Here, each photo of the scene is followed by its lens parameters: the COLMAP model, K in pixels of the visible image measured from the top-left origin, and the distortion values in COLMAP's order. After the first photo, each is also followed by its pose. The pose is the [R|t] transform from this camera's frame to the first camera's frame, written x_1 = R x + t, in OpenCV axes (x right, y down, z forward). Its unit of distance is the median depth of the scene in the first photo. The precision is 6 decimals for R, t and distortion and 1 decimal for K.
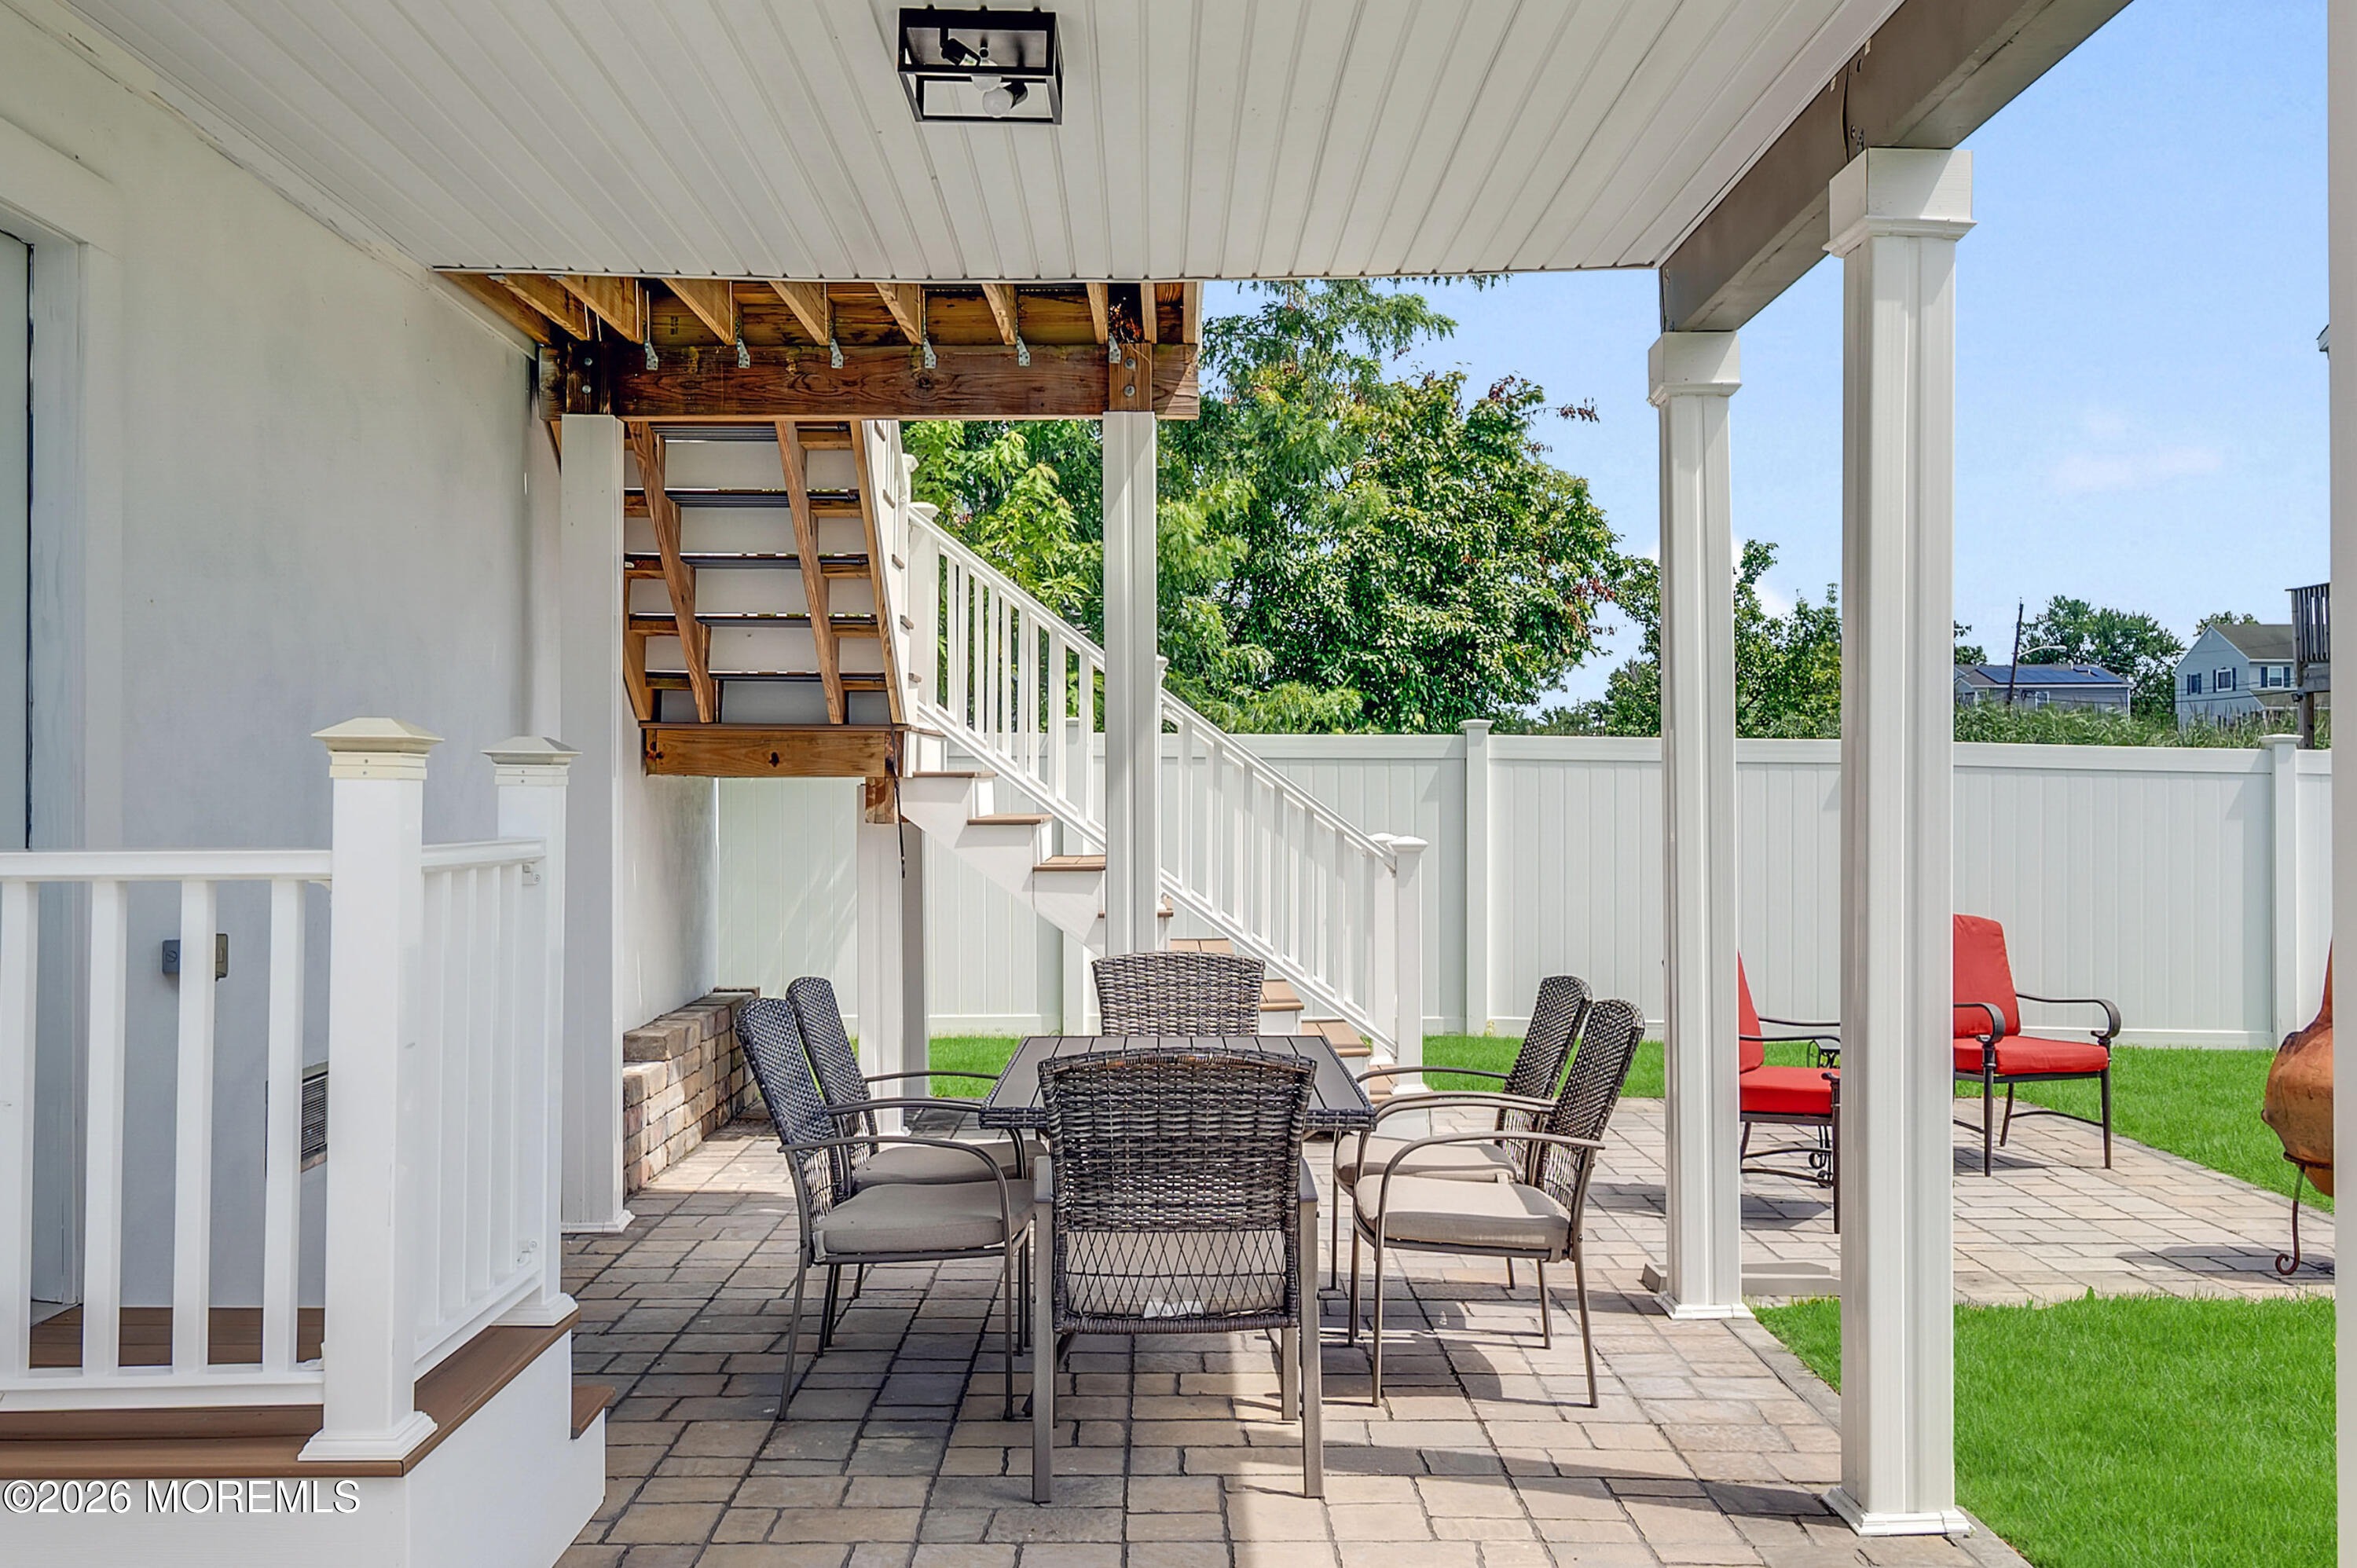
lens RADIAL K [[2152.9, 0, 1174.9], [0, 2152.9, 774.1], [0, 0, 1]] dist [-0.000848, 0.000141]
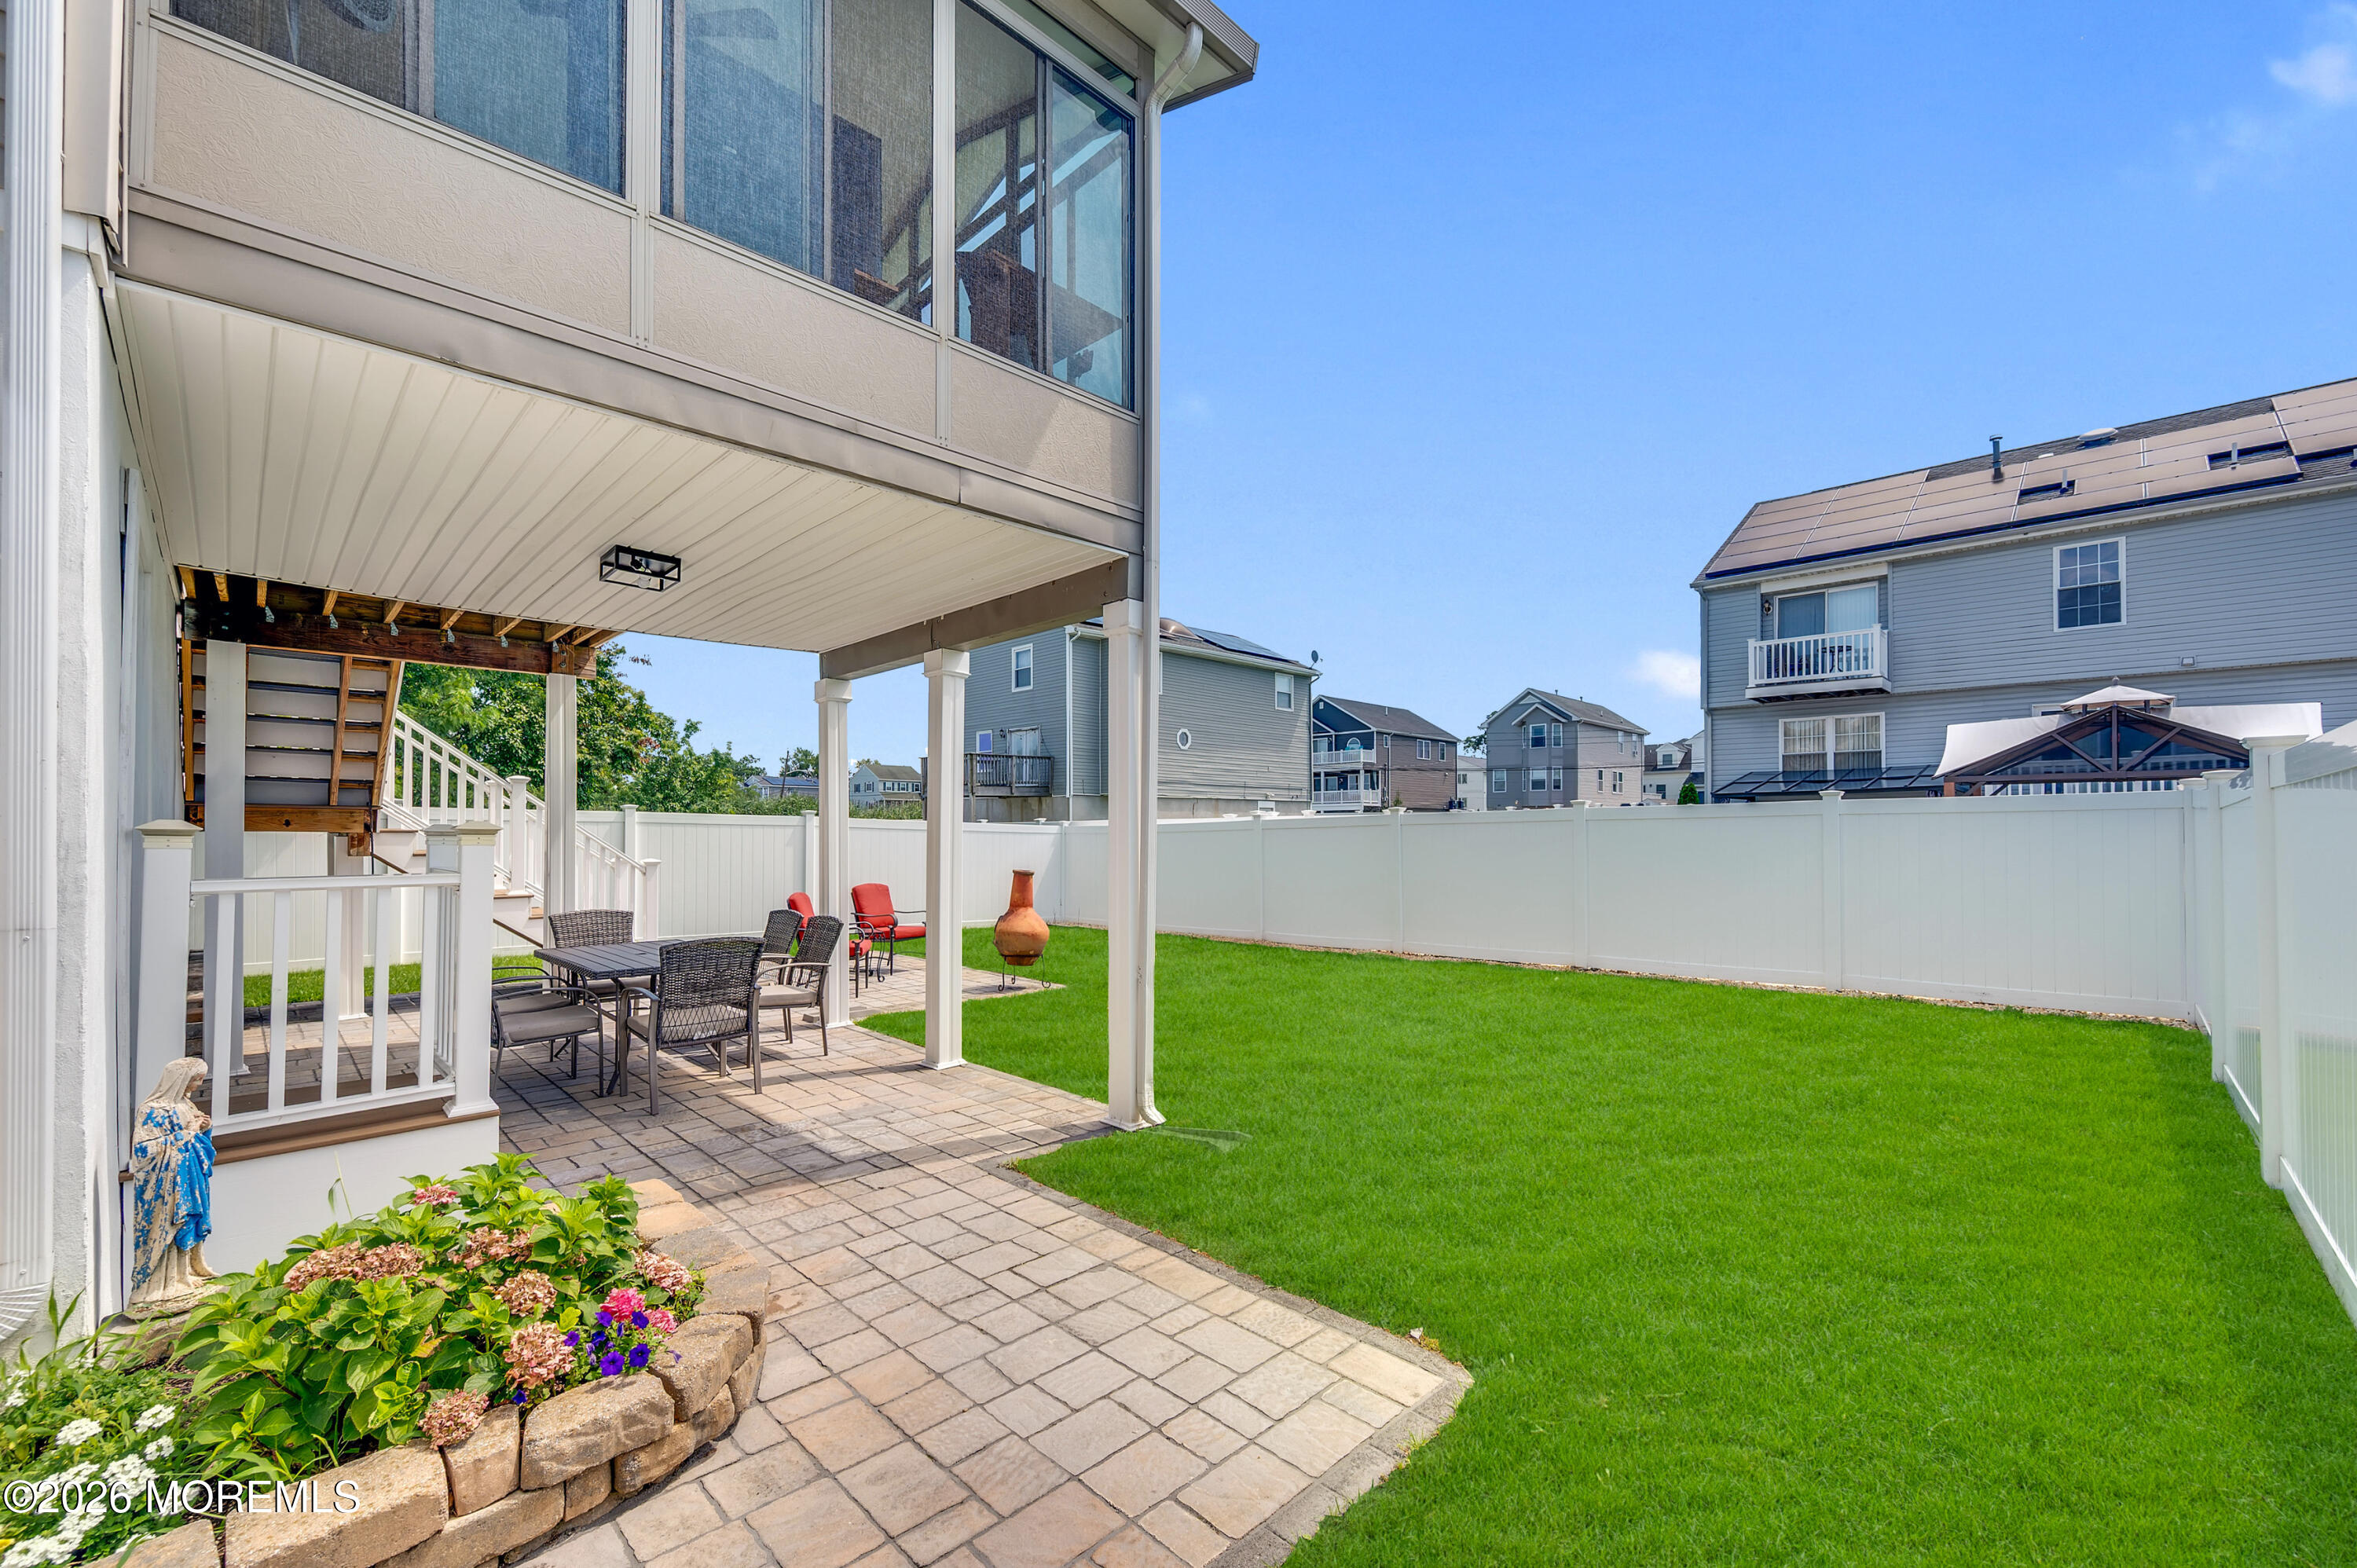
lens RADIAL K [[939.5, 0, 1187.1], [0, 939.5, 789.1], [0, 0, 1]] dist [-0.000115, -0.000089]
pose [[0.707661, 0.035376, 0.705666, -0.229024], [-0.008519, 0.999100, -0.041543, -0.009966], [-0.706500, 0.023387, 0.707326, -0.152928]]
